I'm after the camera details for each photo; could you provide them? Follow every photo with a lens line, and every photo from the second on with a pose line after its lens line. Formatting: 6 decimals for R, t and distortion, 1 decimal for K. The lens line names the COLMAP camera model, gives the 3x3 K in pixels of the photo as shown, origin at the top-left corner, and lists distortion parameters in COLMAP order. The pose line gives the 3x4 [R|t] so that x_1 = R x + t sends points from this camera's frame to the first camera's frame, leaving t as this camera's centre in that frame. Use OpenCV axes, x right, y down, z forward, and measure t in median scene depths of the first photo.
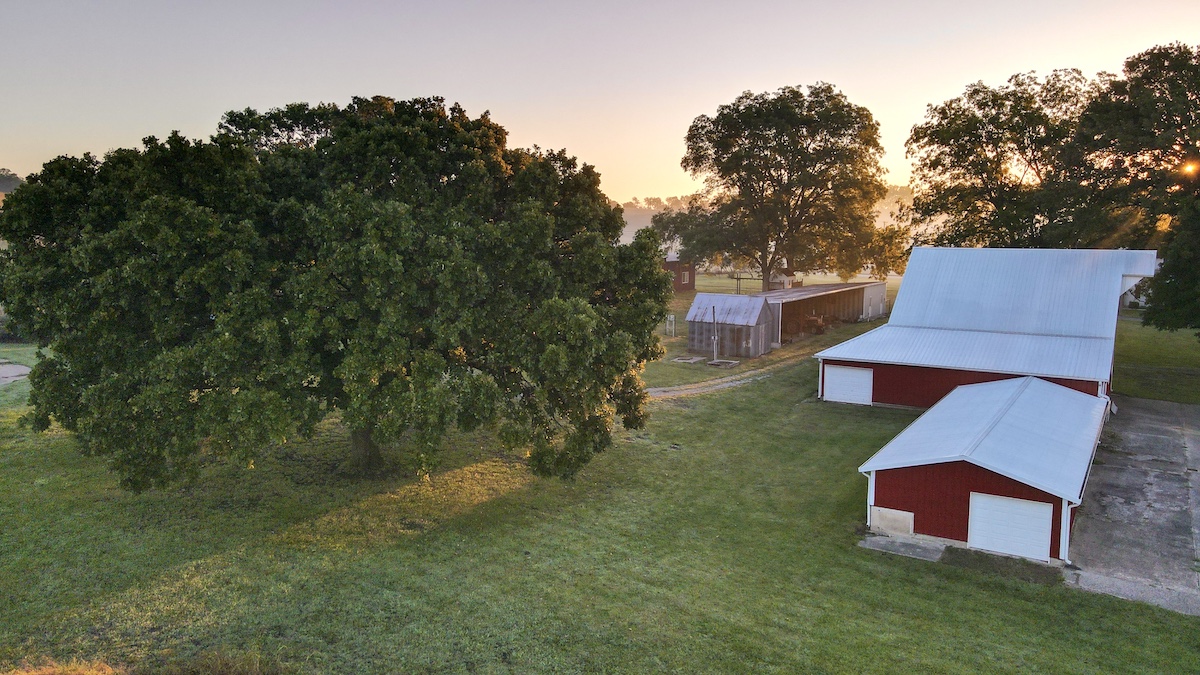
lens RADIAL K [[877.3, 0, 600.0], [0, 877.3, 337.5], [0, 0, 1]] dist [0.019909, 0.008363]
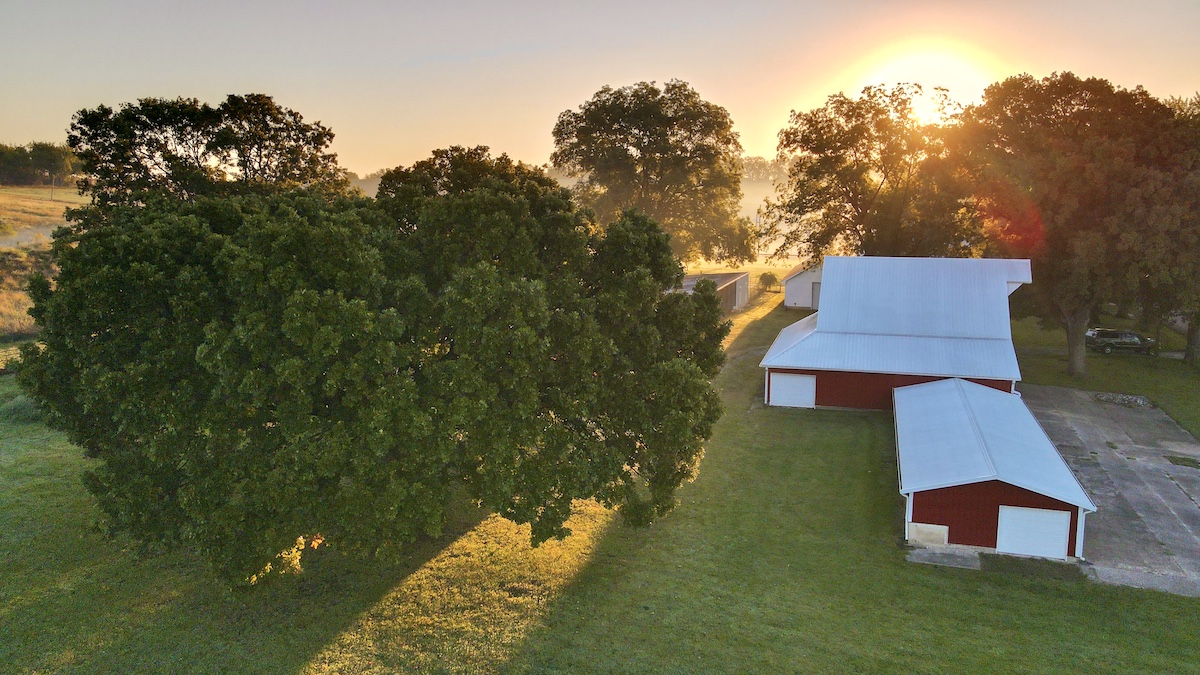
lens RADIAL K [[877.3, 0, 600.0], [0, 877.3, 337.5], [0, 0, 1]] dist [0.019909, 0.008363]
pose [[0.966255, -0.049852, 0.252719, -0.337712], [0.039545, 0.998172, 0.045705, -0.108698], [-0.254535, -0.034169, 0.966460, 0.019972]]
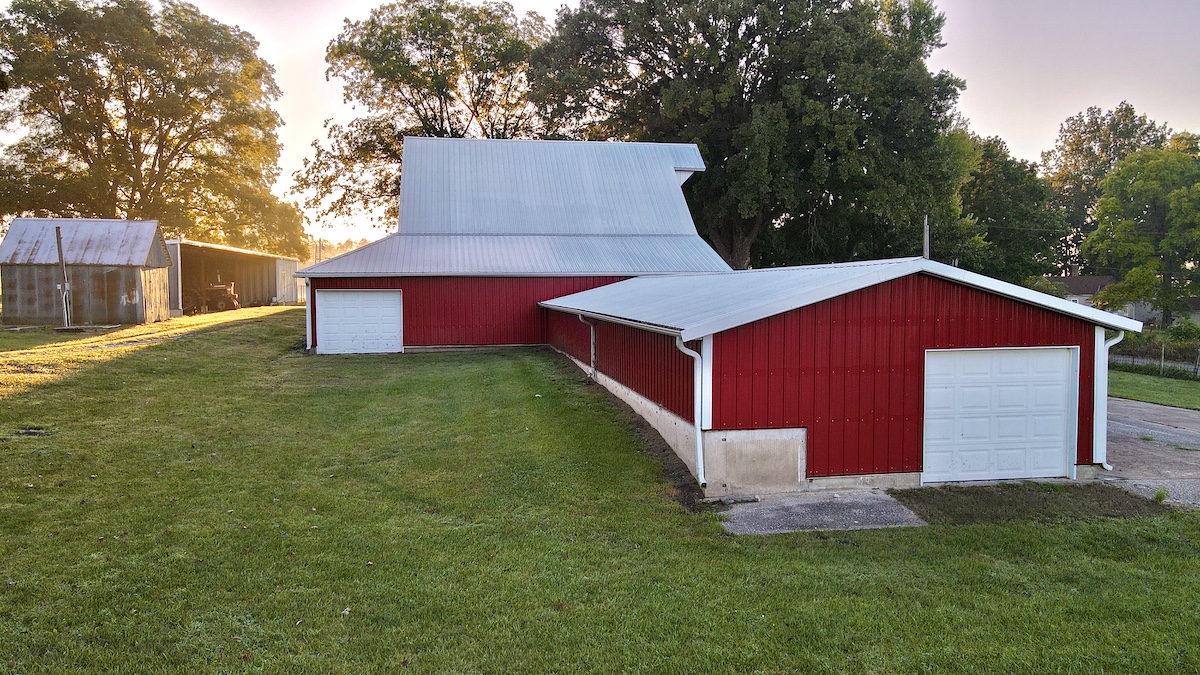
lens RADIAL K [[877.3, 0, 600.0], [0, 877.3, 337.5], [0, 0, 1]] dist [0.019909, 0.008363]
pose [[0.740940, -0.040665, 0.670339, 0.018489], [0.091963, 0.994906, -0.041294, 0.157886], [-0.665245, 0.092242, 0.740905, 0.723459]]
